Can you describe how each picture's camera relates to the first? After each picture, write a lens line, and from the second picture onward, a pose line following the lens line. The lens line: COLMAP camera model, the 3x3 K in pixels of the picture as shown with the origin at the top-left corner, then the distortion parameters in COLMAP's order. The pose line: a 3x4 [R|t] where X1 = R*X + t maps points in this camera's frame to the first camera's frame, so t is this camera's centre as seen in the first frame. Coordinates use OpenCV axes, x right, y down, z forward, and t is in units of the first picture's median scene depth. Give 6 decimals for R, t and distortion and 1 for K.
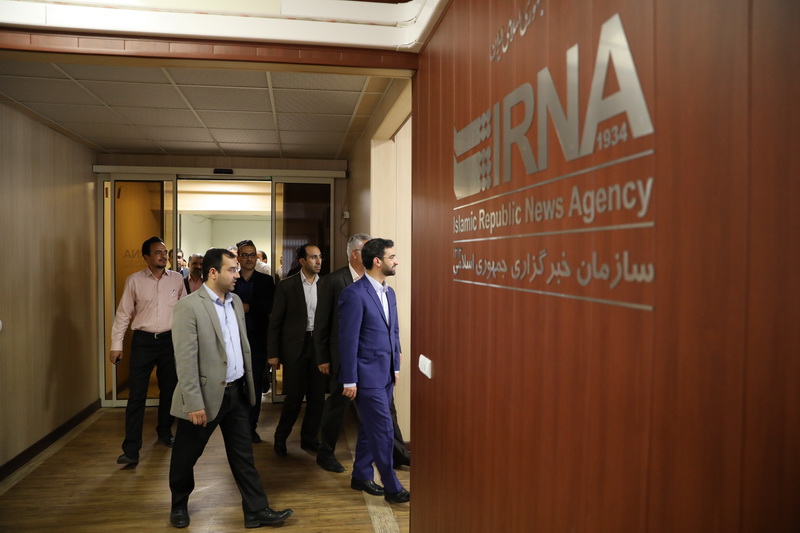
lens RADIAL K [[542.4, 0, 400.0], [0, 542.4, 266.5], [0, 0, 1]] dist [-0.111672, 0.086161]
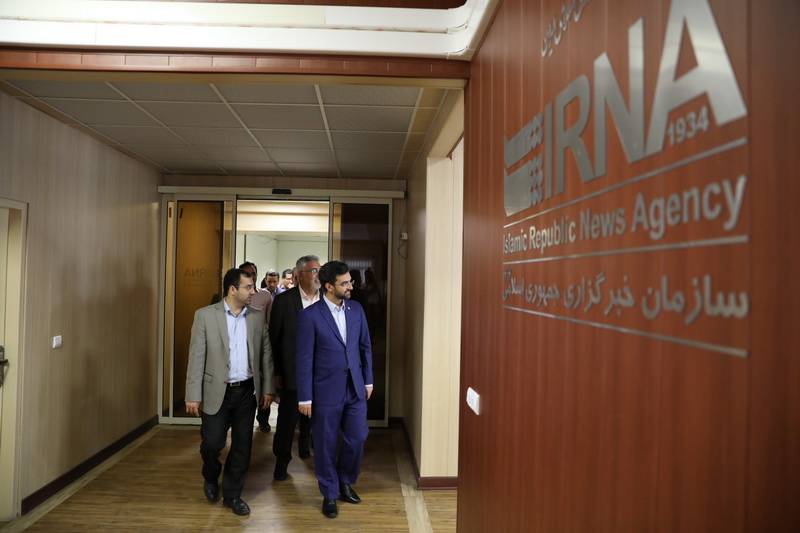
lens RADIAL K [[542.4, 0, 400.0], [0, 542.4, 266.5], [0, 0, 1]] dist [-0.111672, 0.086161]
pose [[0.992295, 0.011769, -0.123335, 0.048733], [-0.016968, 0.999007, -0.041185, -0.001601], [0.122728, 0.042961, 0.991510, 0.119278]]
